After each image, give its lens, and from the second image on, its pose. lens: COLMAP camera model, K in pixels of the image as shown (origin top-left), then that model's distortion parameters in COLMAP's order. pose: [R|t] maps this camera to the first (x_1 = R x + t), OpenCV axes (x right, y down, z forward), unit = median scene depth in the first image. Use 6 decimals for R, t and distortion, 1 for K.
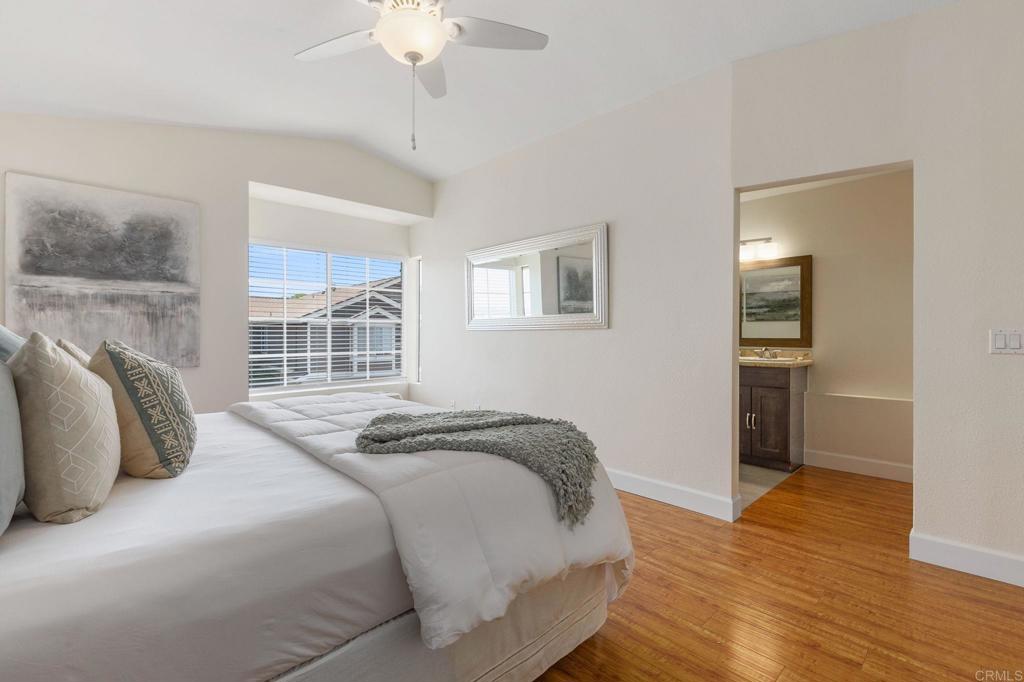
lens RADIAL K [[466.6, 0, 516.6], [0, 466.6, 338.4], [0, 0, 1]] dist [-0.000794, 0.000240]
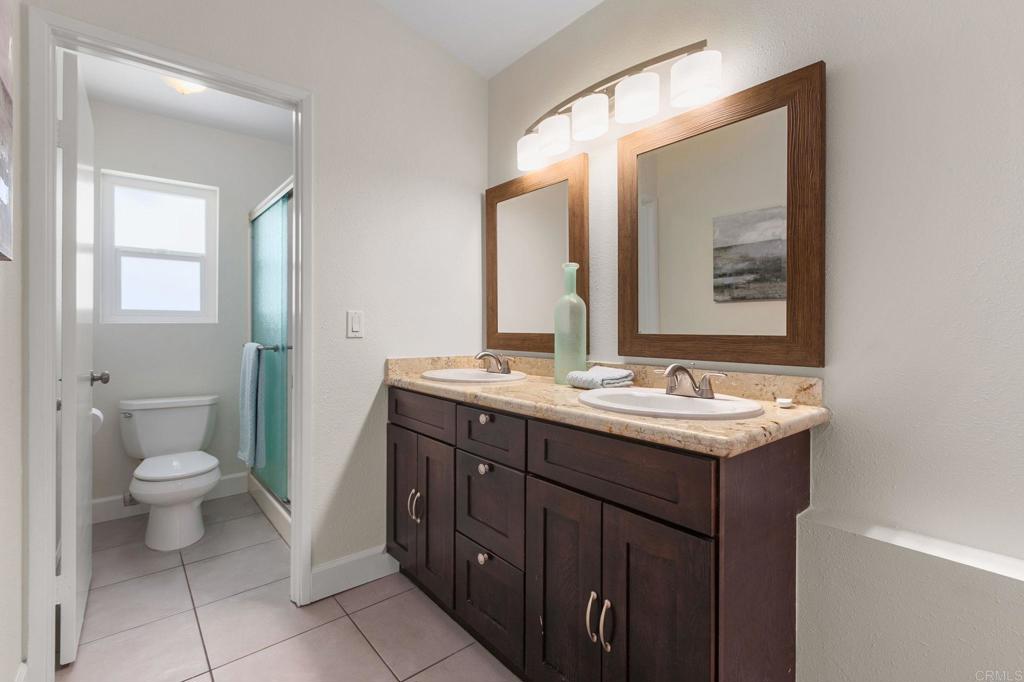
lens RADIAL K [[472.5, 0, 516.3], [0, 472.5, 328.3], [0, 0, 1]] dist [-0.000421, 0.000034]
pose [[0.998028, 0.005296, -0.062541, 0.442103], [-0.005788, 0.999954, -0.007679, -0.001769], [0.062498, 0.008026, 0.998013, 0.665654]]
